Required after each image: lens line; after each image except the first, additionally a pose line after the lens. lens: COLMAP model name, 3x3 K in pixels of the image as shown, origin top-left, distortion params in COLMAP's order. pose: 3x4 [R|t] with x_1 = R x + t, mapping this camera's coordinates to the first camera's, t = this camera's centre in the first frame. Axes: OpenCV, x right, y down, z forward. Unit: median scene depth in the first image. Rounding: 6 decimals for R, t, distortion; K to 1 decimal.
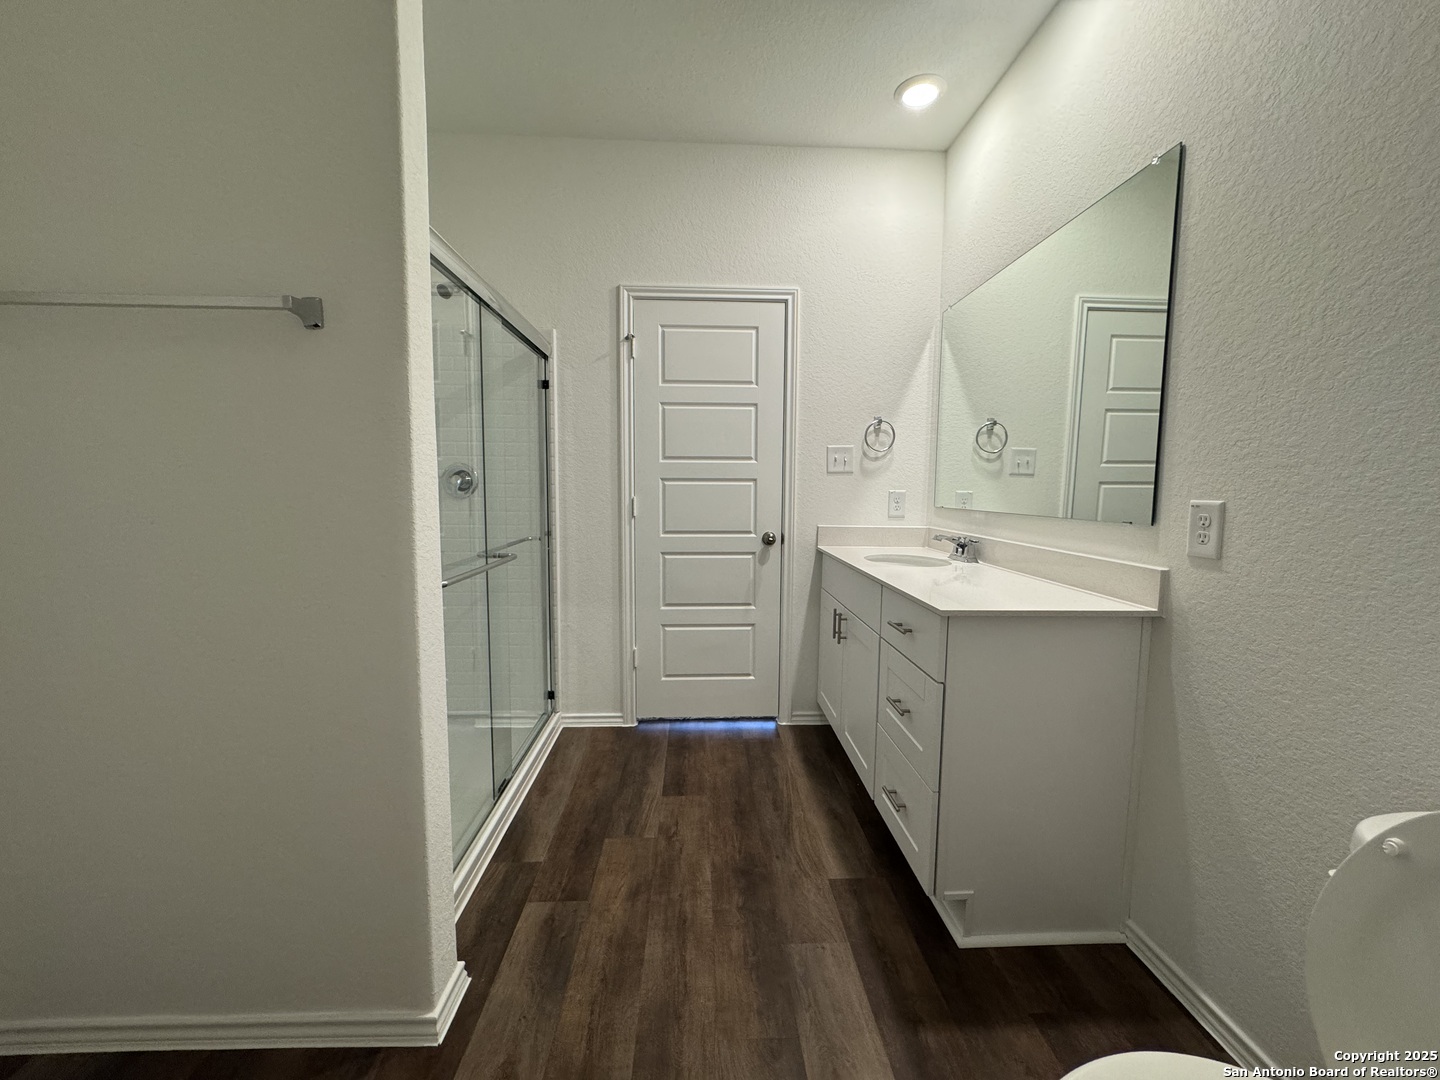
lens RADIAL K [[575.1, 0, 711.9], [0, 575.1, 538.4], [0, 0, 1]] dist [-0.010920, -0.001706]
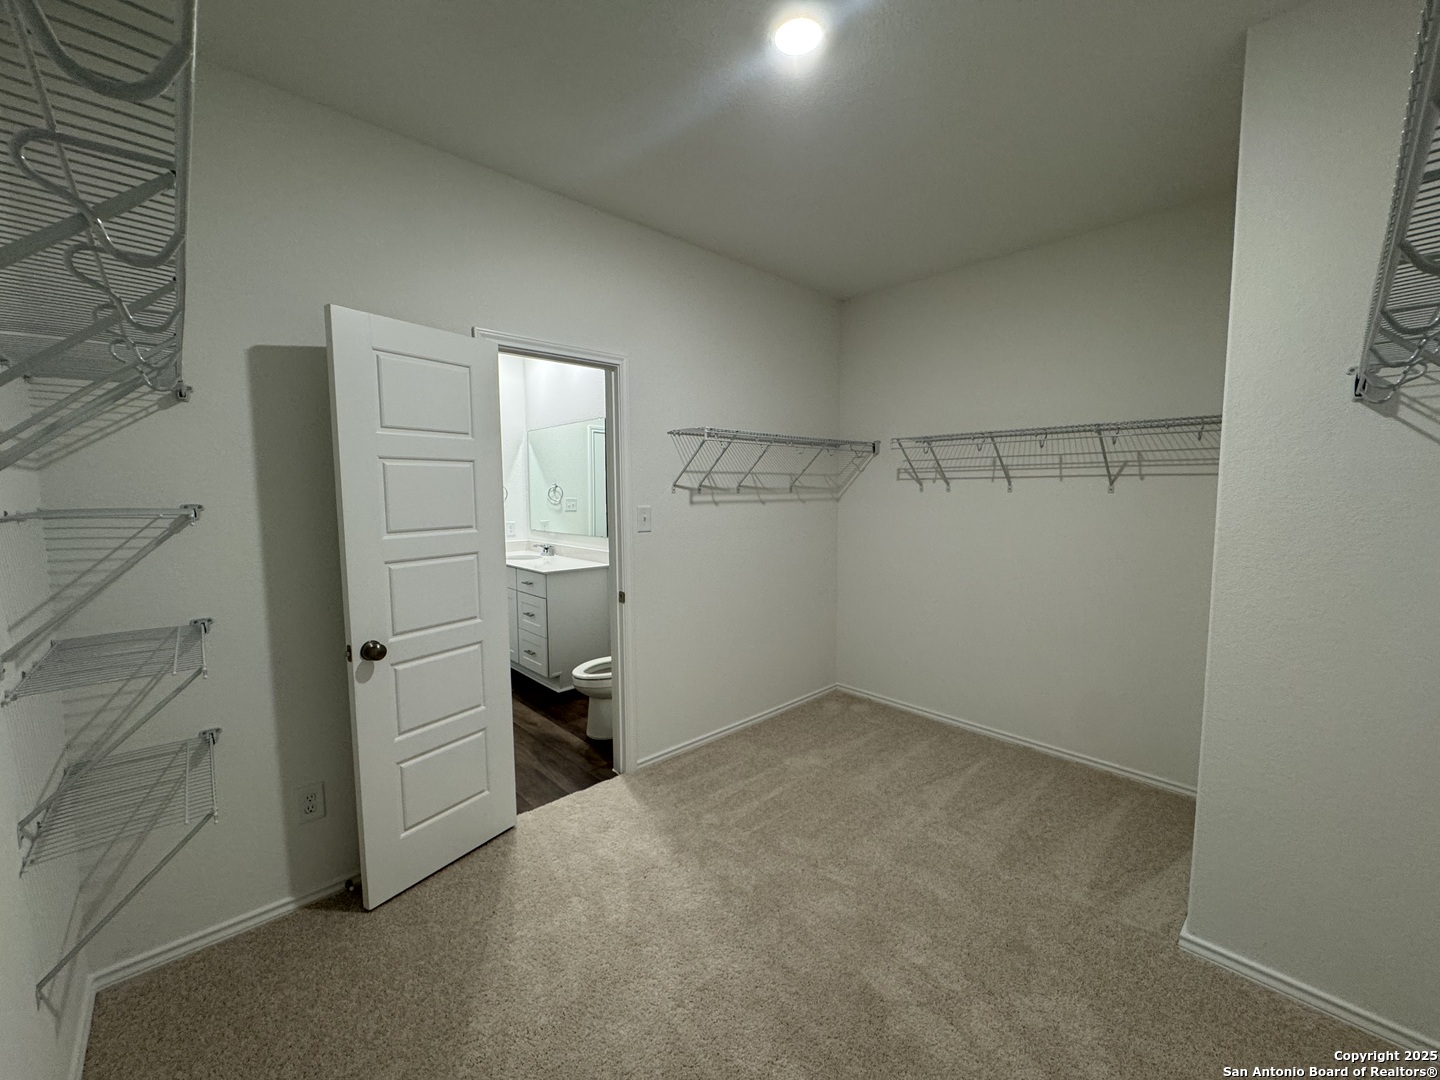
lens RADIAL K [[575.1, 0, 712.6], [0, 575.1, 537.7], [0, 0, 1]] dist [-0.010920, -0.001706]
pose [[0.756611, -0.063913, 0.650734, -0.479887], [0.068091, 0.997502, 0.018803, -0.025296], [-0.650310, 0.030082, 0.759073, -1.017880]]
